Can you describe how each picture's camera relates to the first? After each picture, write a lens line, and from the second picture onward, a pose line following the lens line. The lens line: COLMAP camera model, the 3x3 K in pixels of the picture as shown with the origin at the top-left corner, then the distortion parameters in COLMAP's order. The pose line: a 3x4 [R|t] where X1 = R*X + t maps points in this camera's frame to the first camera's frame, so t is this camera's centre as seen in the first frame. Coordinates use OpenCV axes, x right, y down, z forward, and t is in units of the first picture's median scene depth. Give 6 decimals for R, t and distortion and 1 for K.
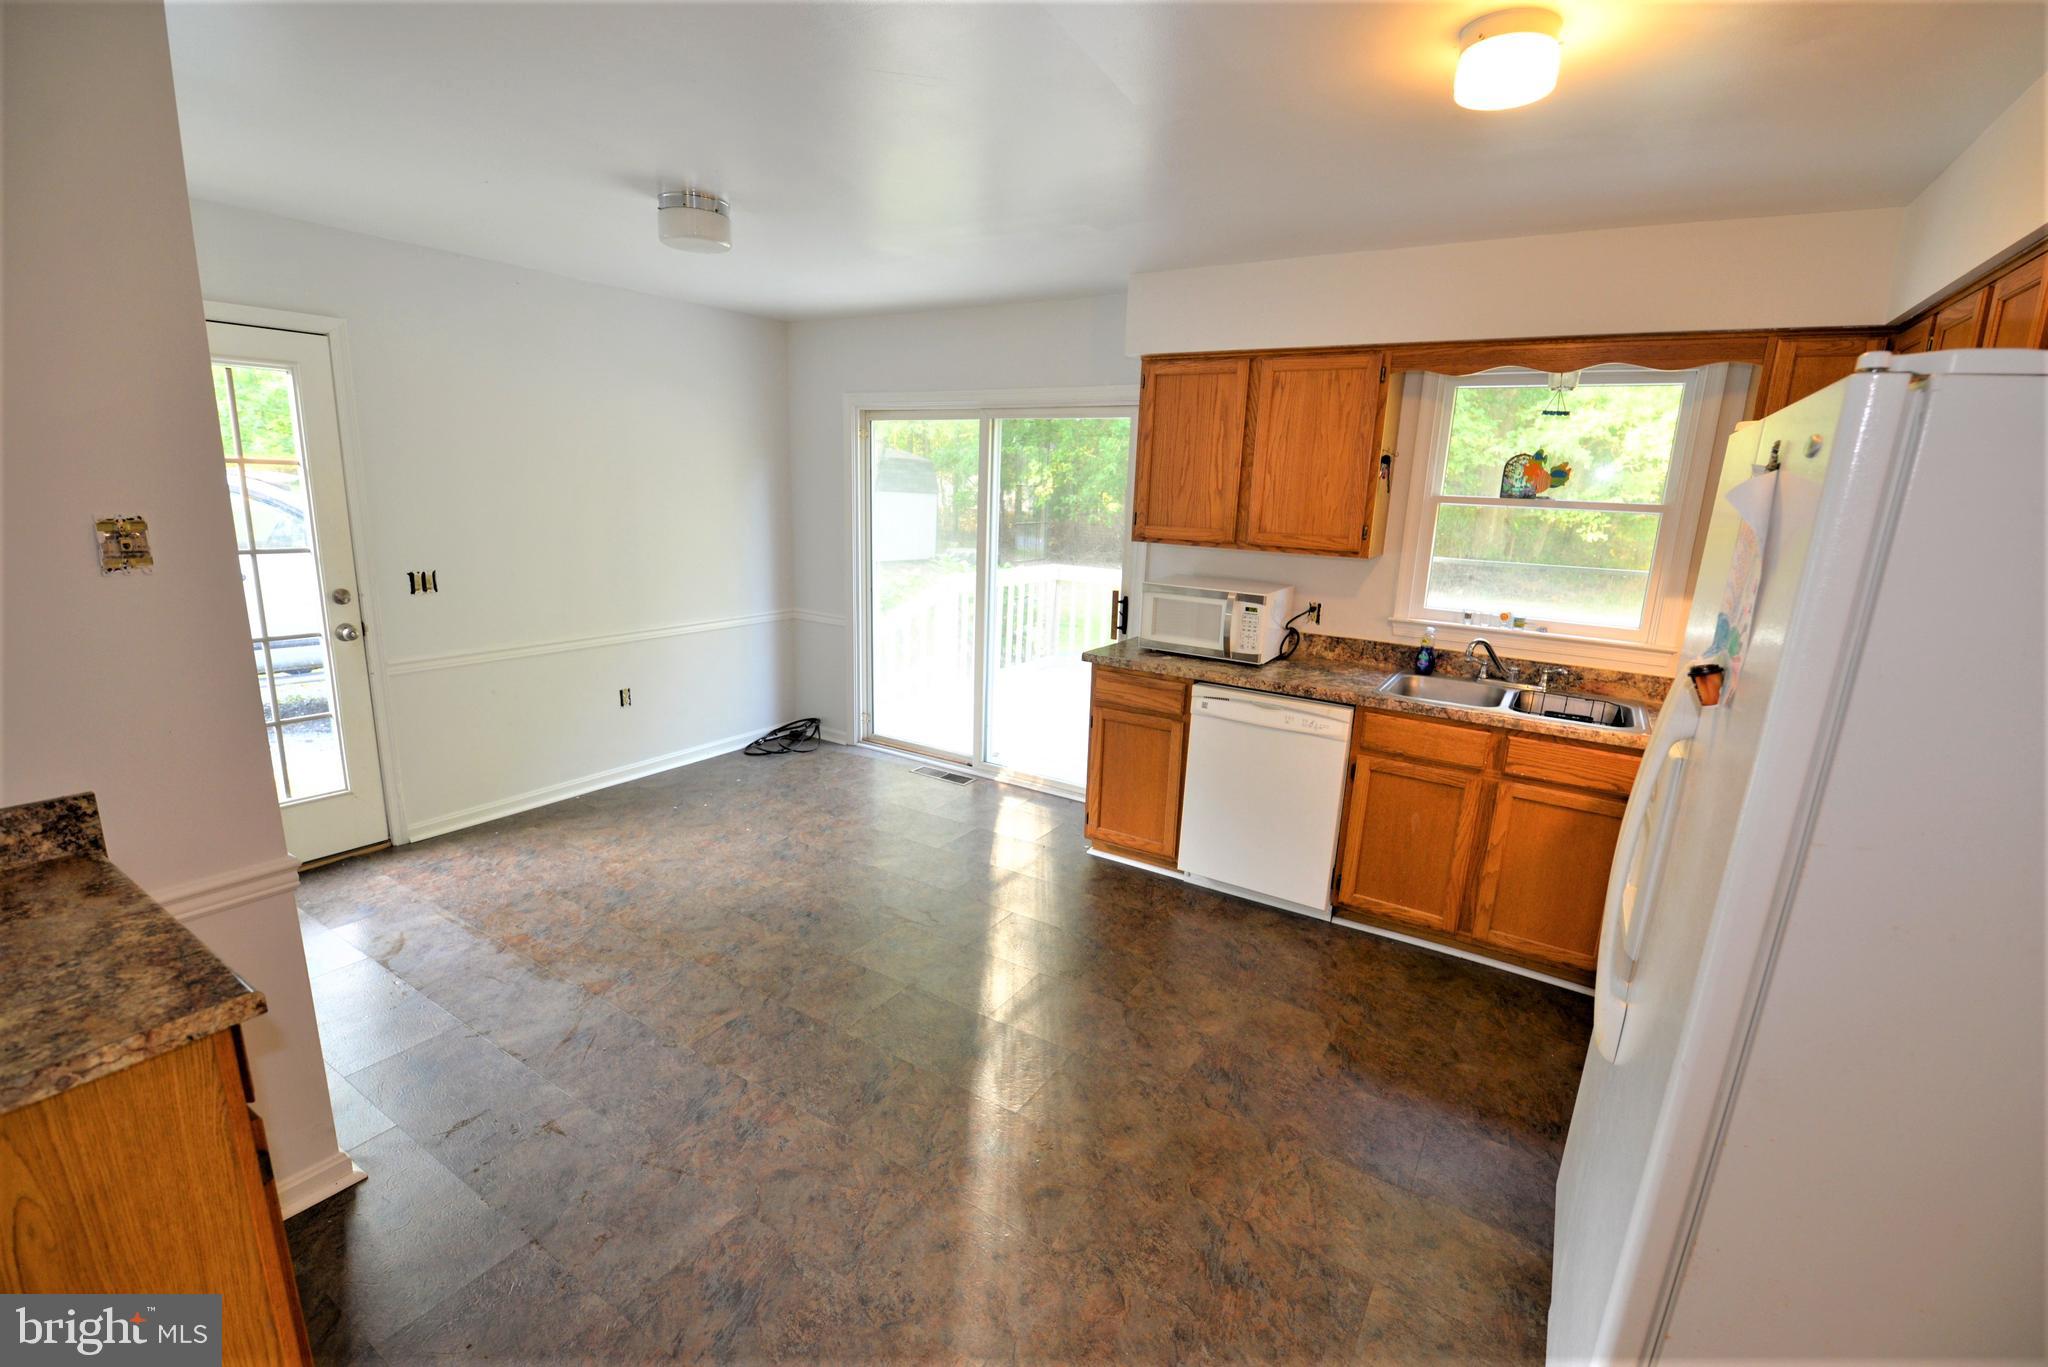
lens RADIAL K [[894.2, 0, 1024.0], [0, 894.2, 683.5], [0, 0, 1]] dist [0.001446, 0.000057]
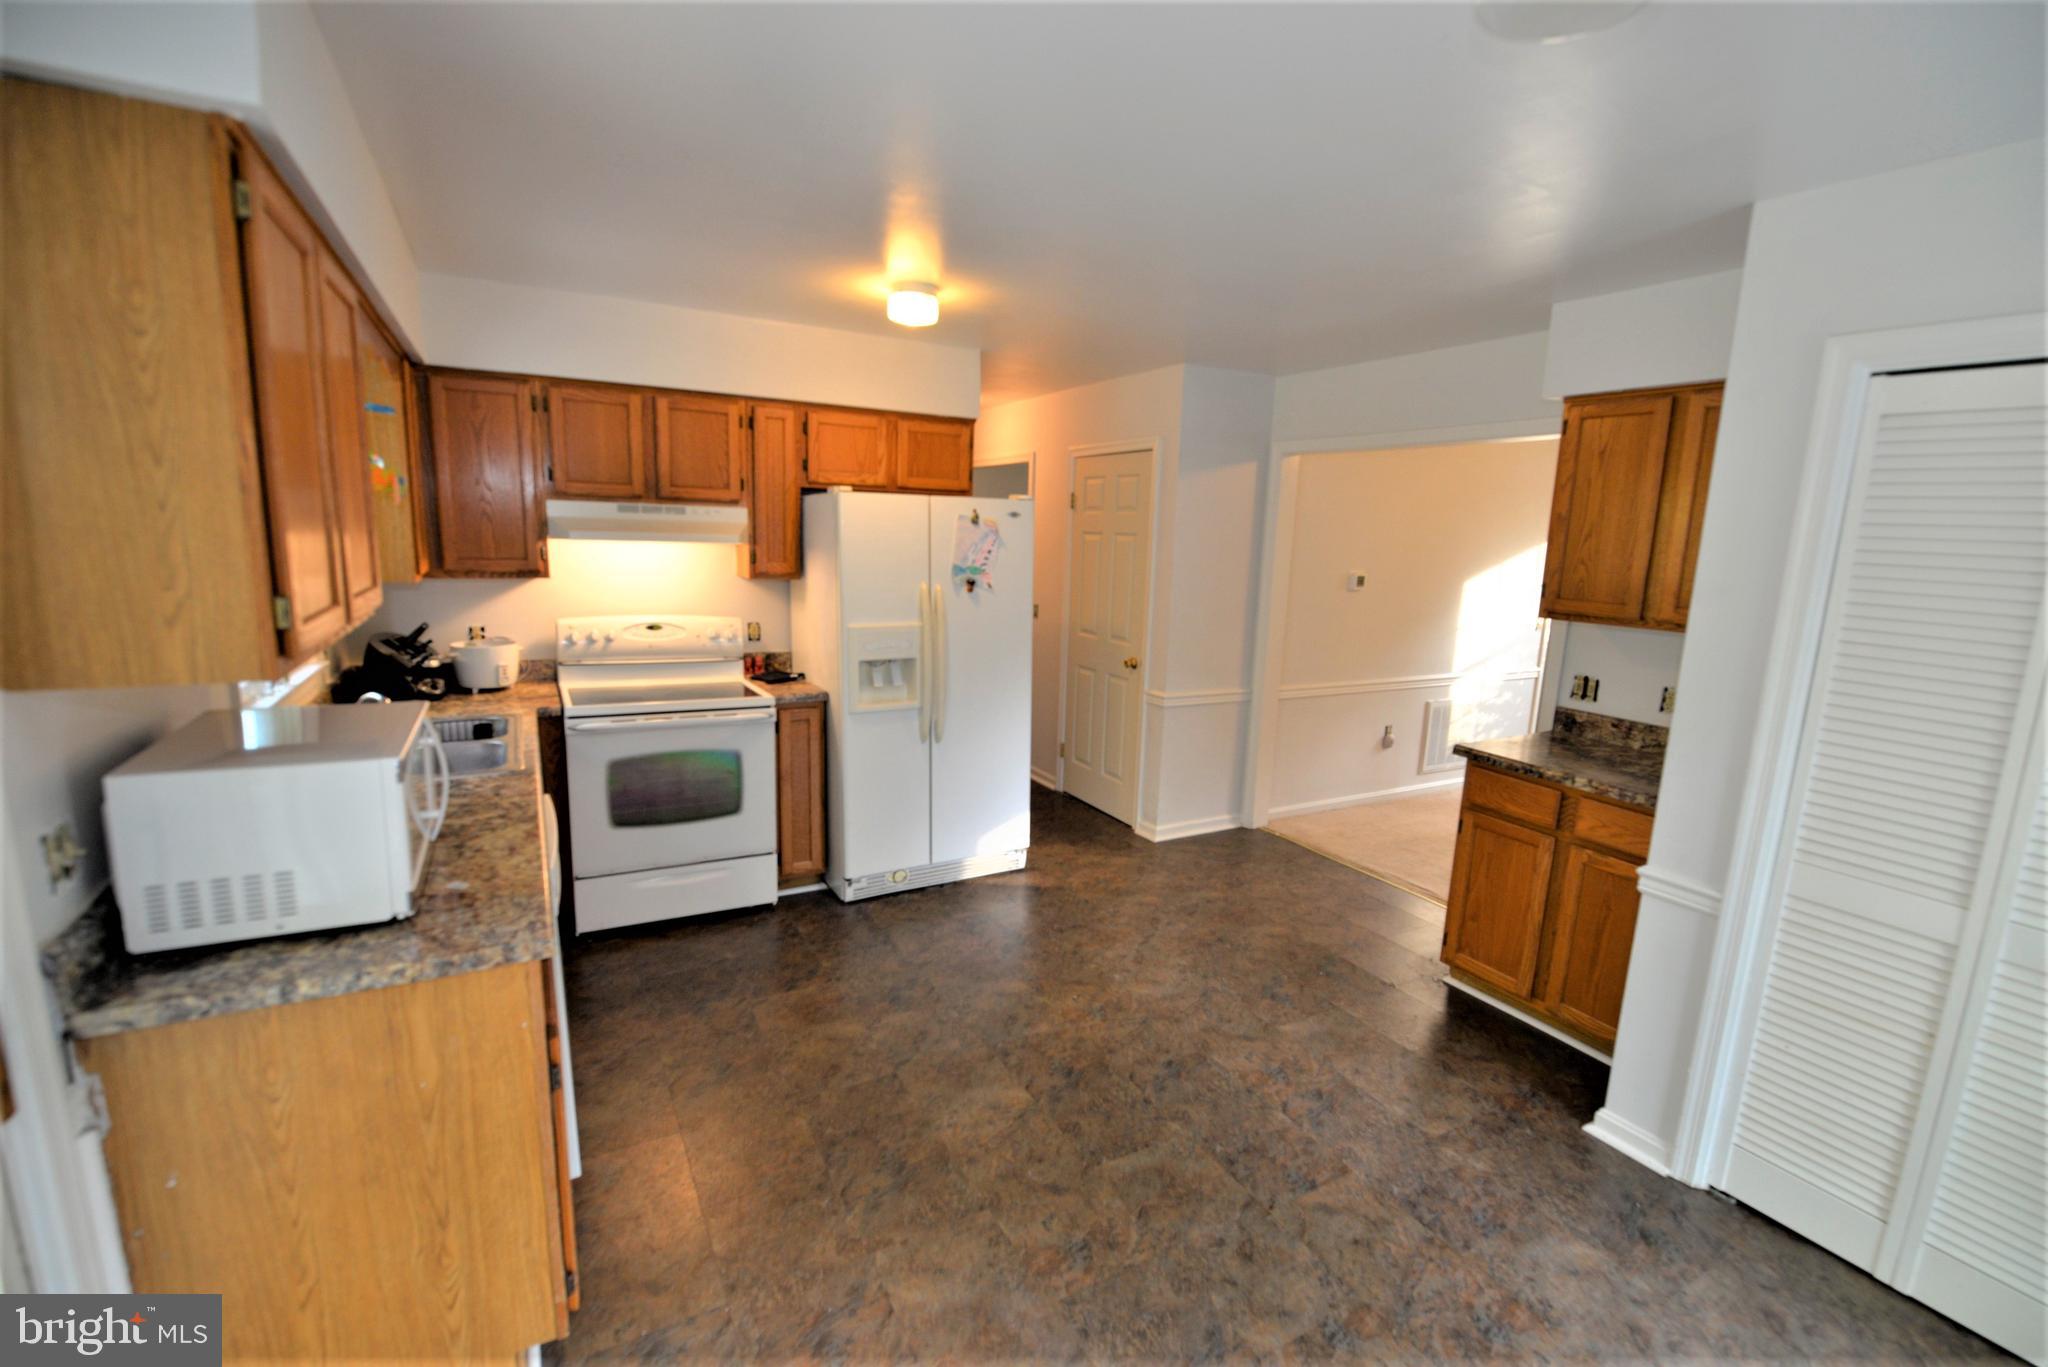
lens RADIAL K [[892.9, 0, 1040.2], [0, 892.9, 698.0], [0, 0, 1]] dist [0.000002, -0.000424]
pose [[-0.886680, -0.151548, 0.436843, -0.339285], [0.036297, 0.919035, 0.392501, -0.332679], [-0.460957, 0.363879, -0.809389, 1.388504]]
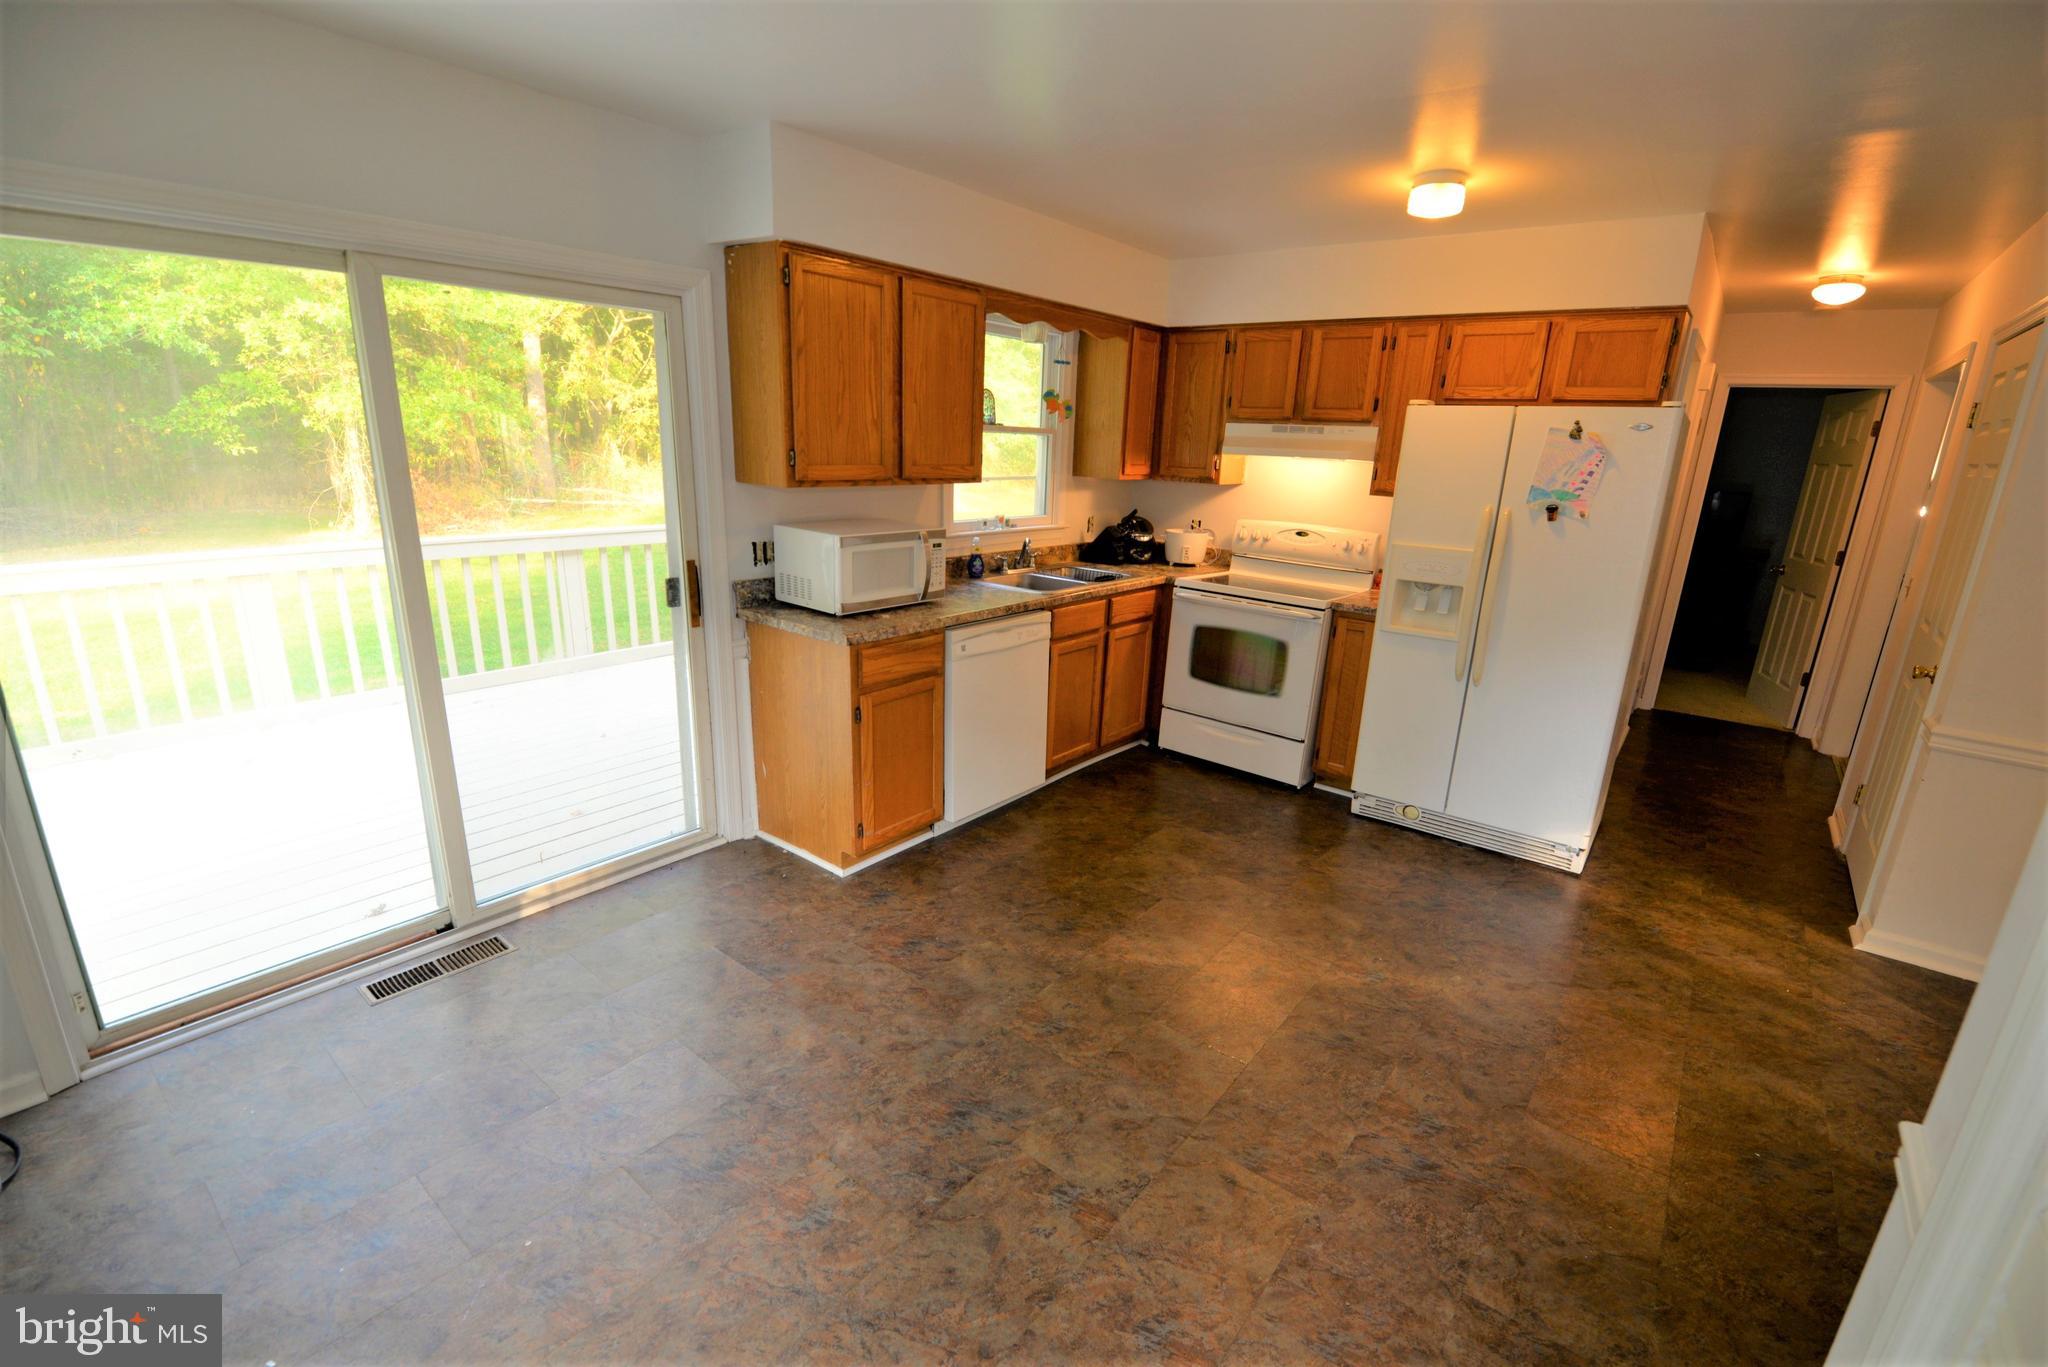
lens RADIAL K [[892.9, 0, 1040.2], [0, 892.9, 698.0], [0, 0, 1]] dist [0.000002, -0.000424]
pose [[0.090208, -0.311863, 0.945835, -0.792694], [0.187636, 0.938021, 0.291391, -0.209798], [-0.978087, 0.151187, 0.143134, 0.853721]]
